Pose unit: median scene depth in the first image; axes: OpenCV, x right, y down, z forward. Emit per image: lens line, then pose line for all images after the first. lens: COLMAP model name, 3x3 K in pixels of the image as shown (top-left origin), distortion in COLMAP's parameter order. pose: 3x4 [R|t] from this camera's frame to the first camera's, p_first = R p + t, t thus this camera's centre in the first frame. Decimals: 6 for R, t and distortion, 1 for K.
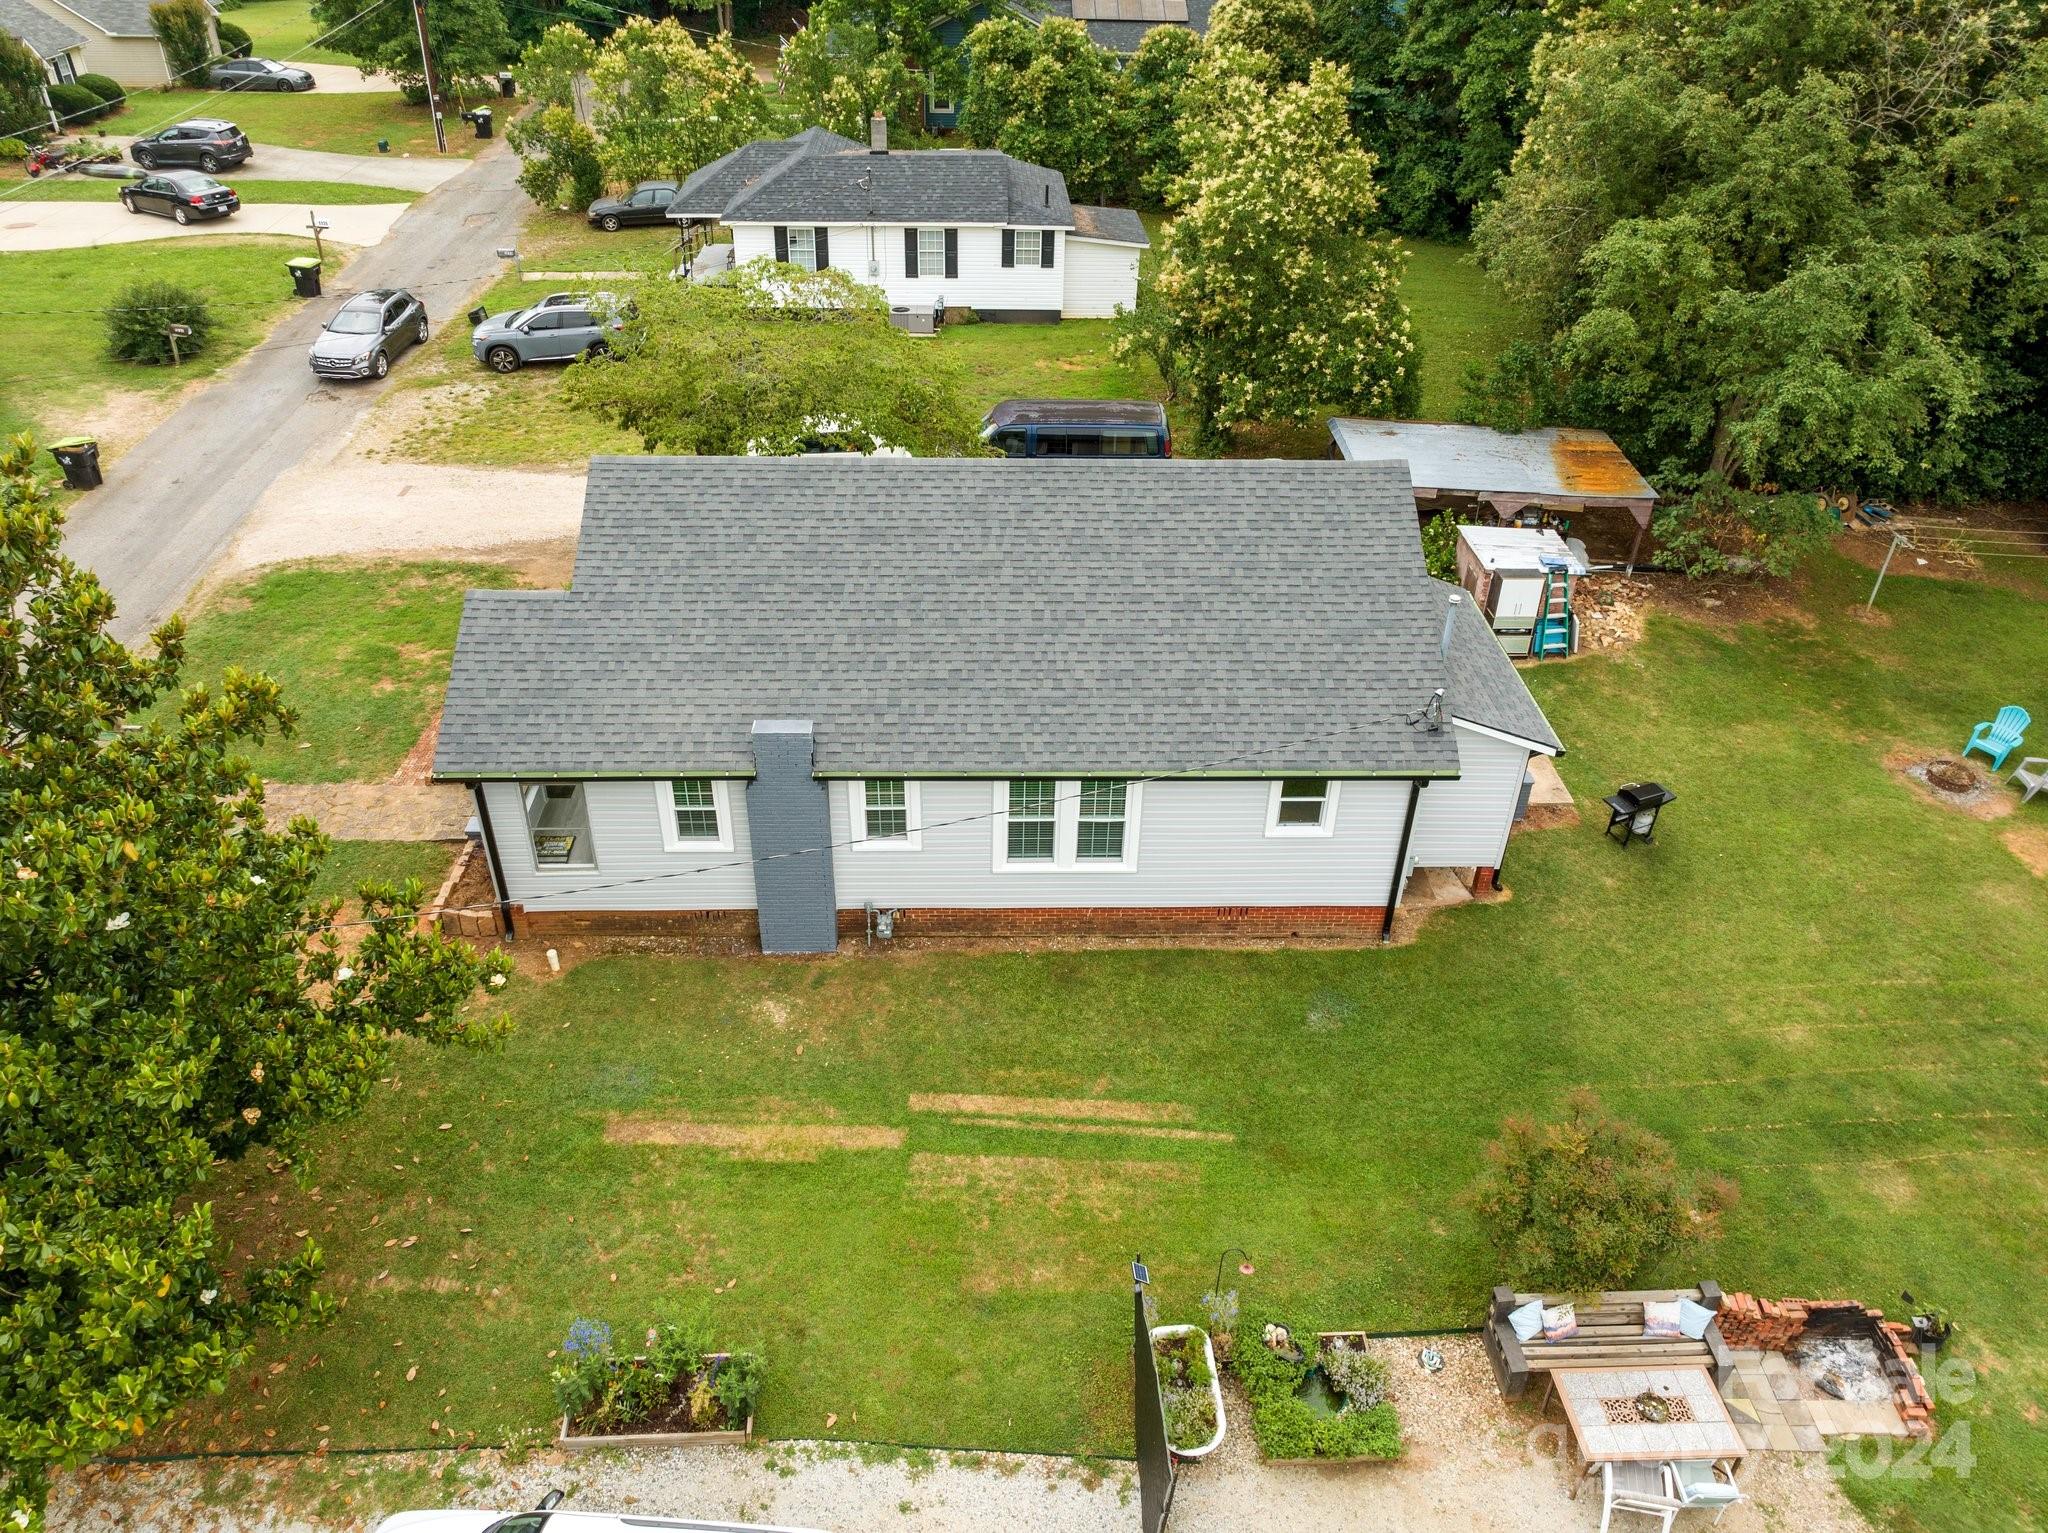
lens RADIAL K [[1439.8, 0, 1024.0], [0, 1439.8, 766.5], [0, 0, 1]] dist [-0.037041, 0.003238]
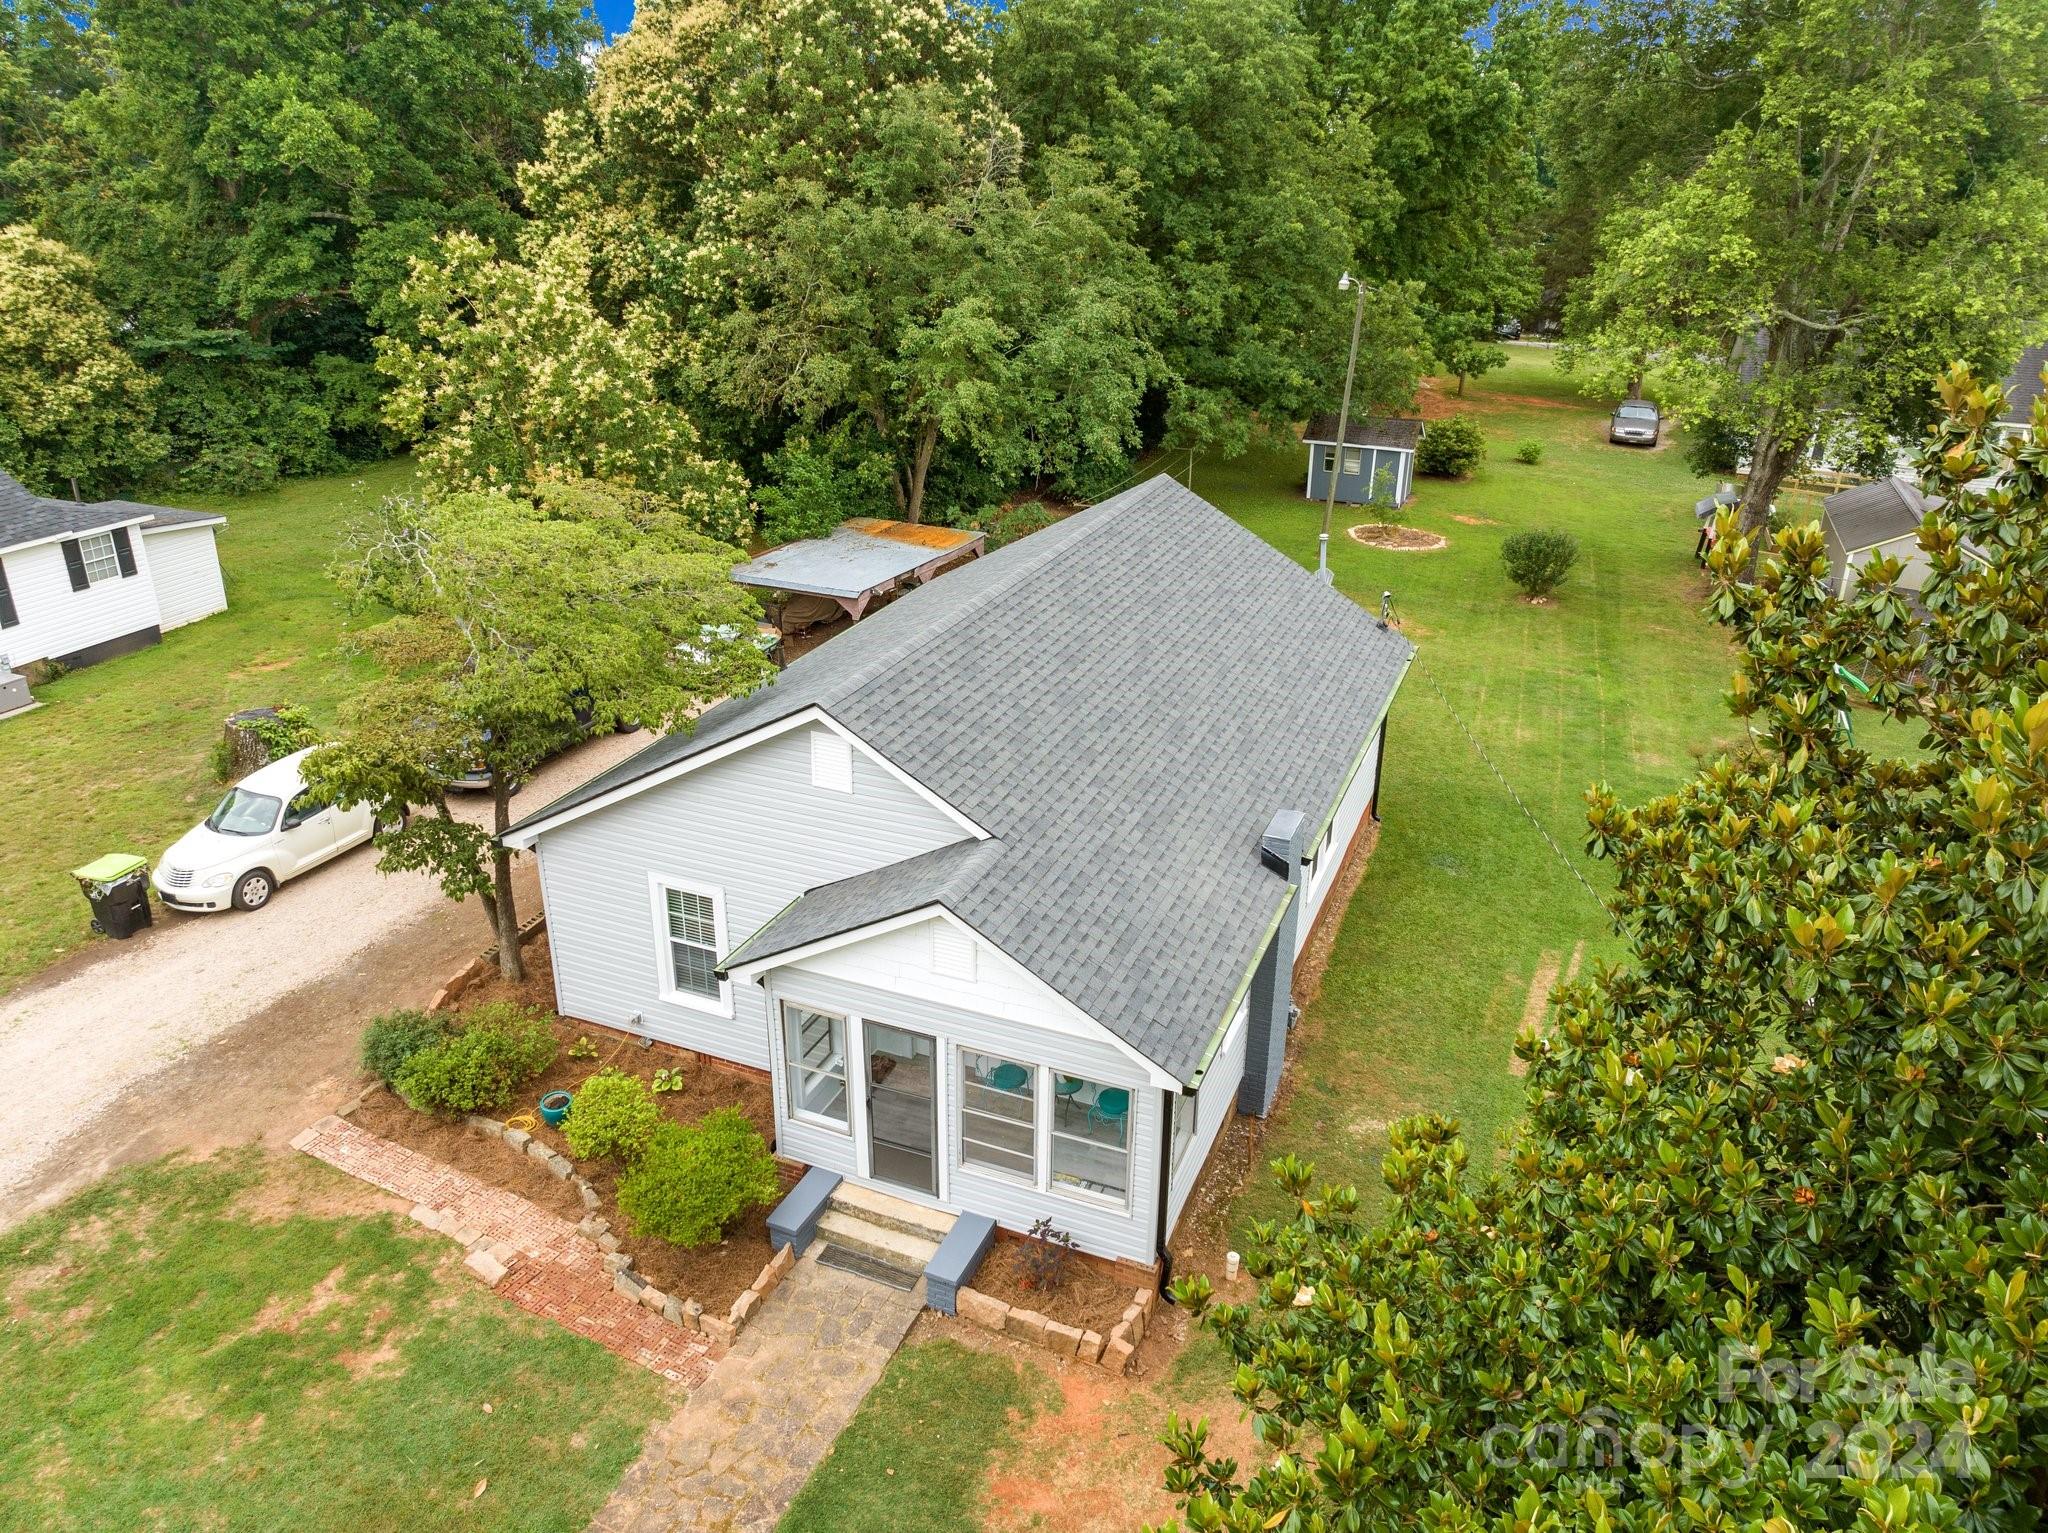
lens RADIAL K [[1420.7, 0, 1024.0], [0, 1420.7, 766.5], [0, 0, 1]] dist [-0.037433, -0.000114]
pose [[0.414287, -0.379991, 0.827027, -0.608499], [0.514521, 0.847323, 0.131575, -0.164741], [-0.750756, 0.371013, 0.546548, 0.394363]]
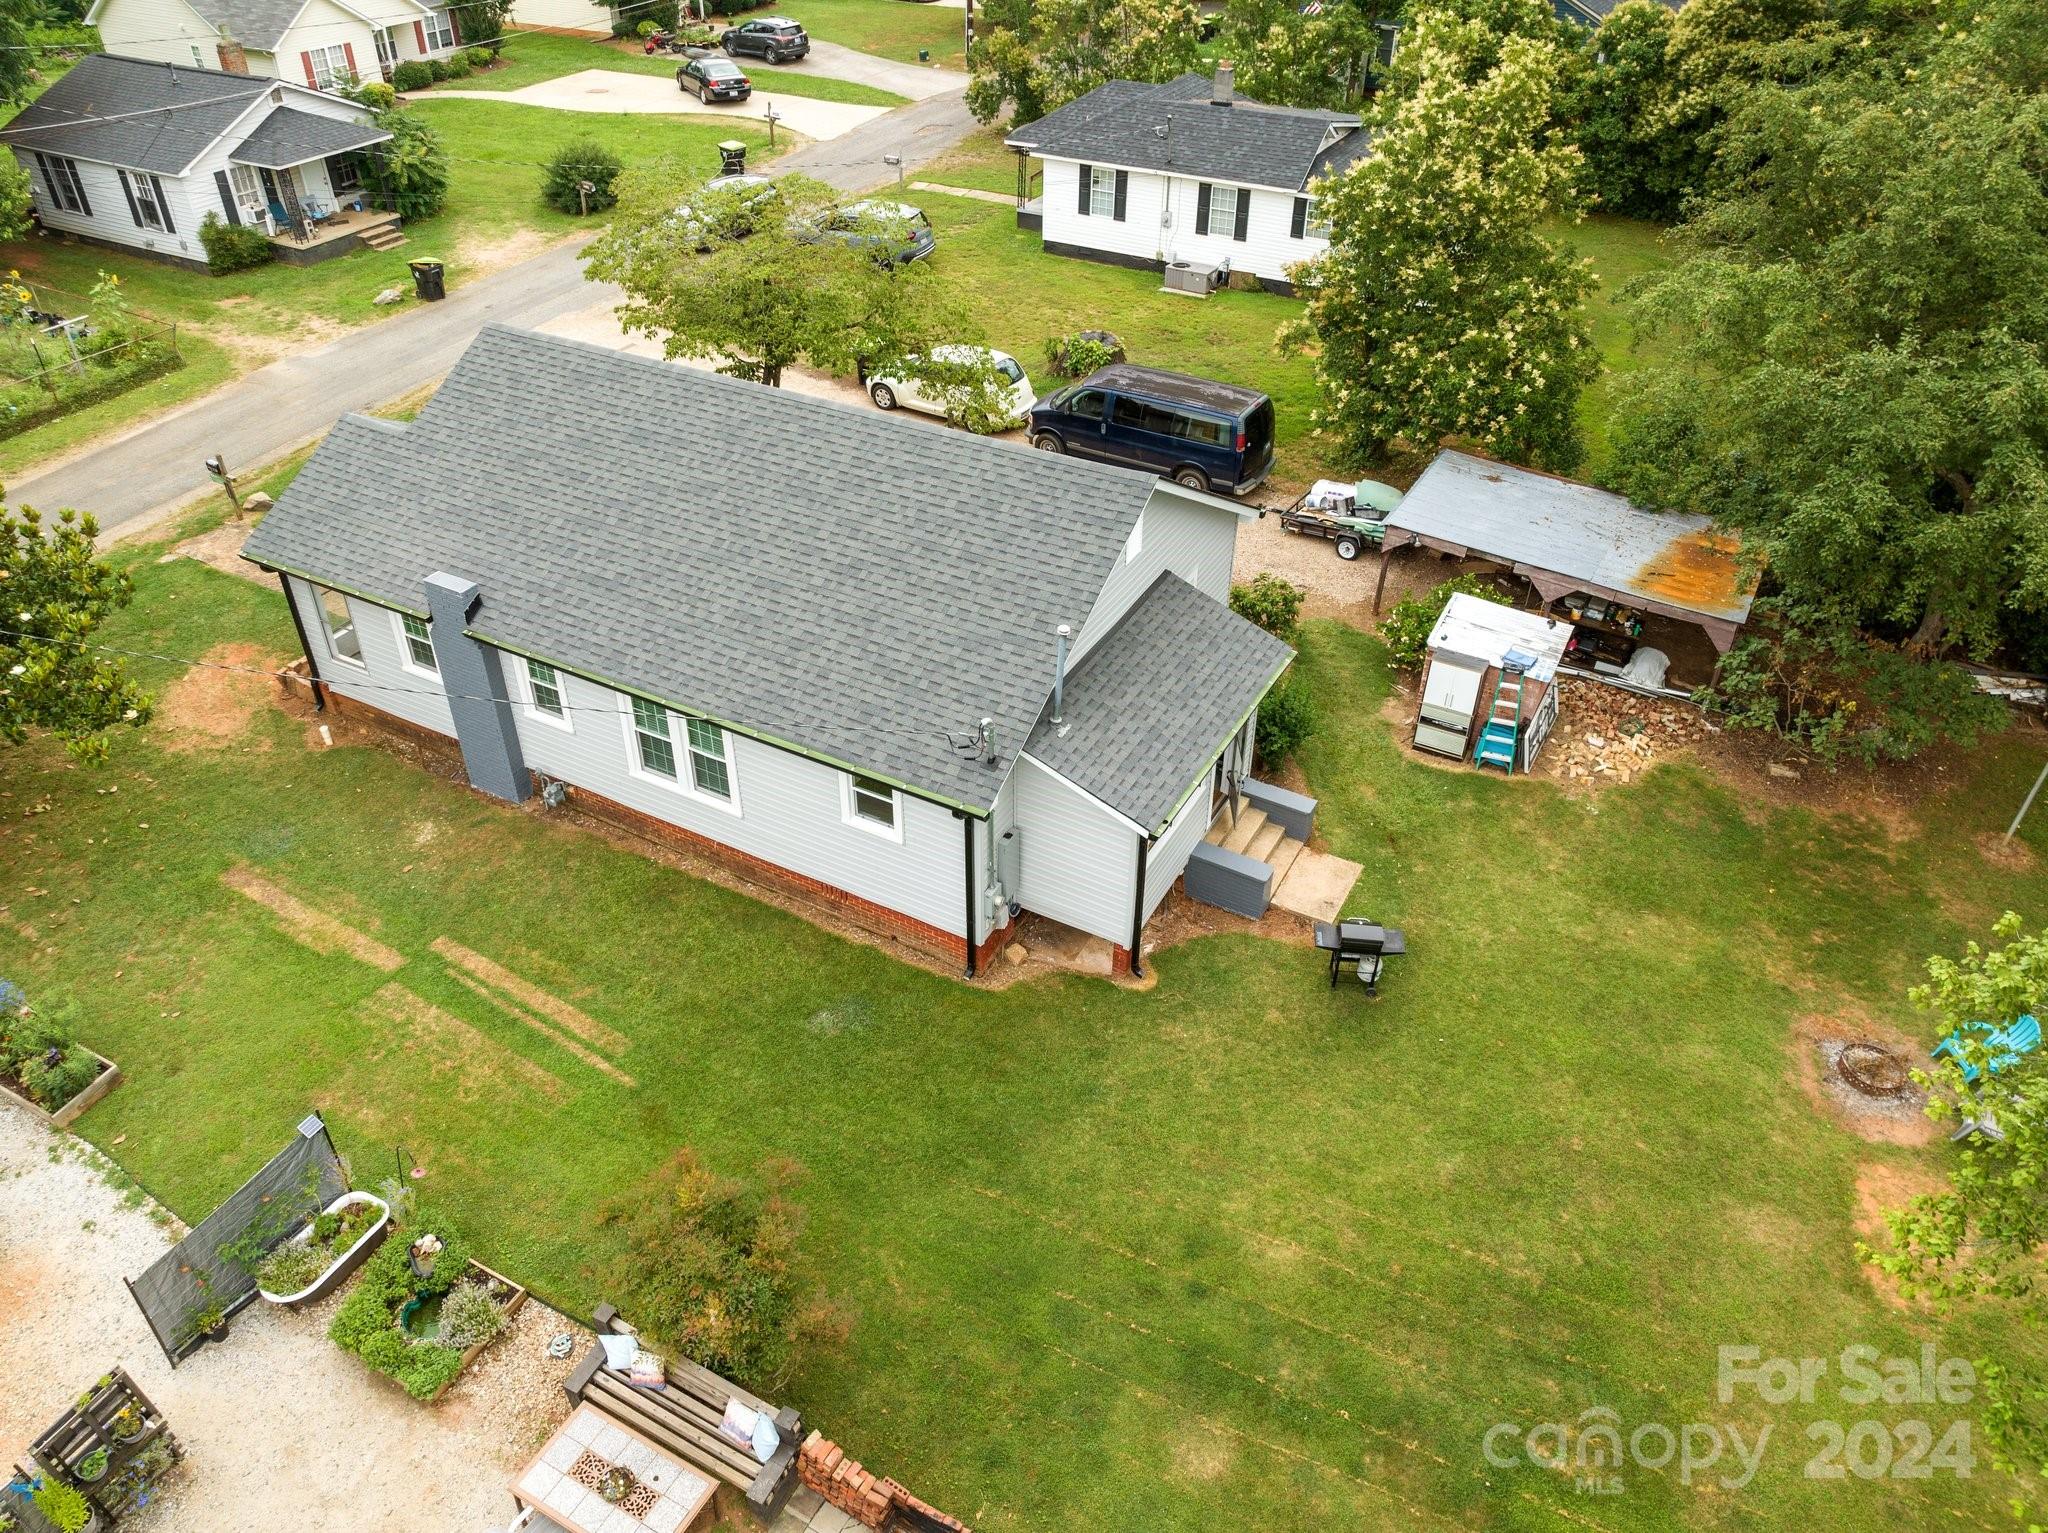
lens RADIAL K [[1420.7, 0, 1024.0], [0, 1420.7, 766.5], [0, 0, 1]] dist [-0.037433, -0.000114]
pose [[0.864729, 0.293022, -0.407900, 0.439024], [-0.279649, 0.955531, 0.093578, -0.073815], [0.417181, 0.033149, 0.908218, 0.130558]]
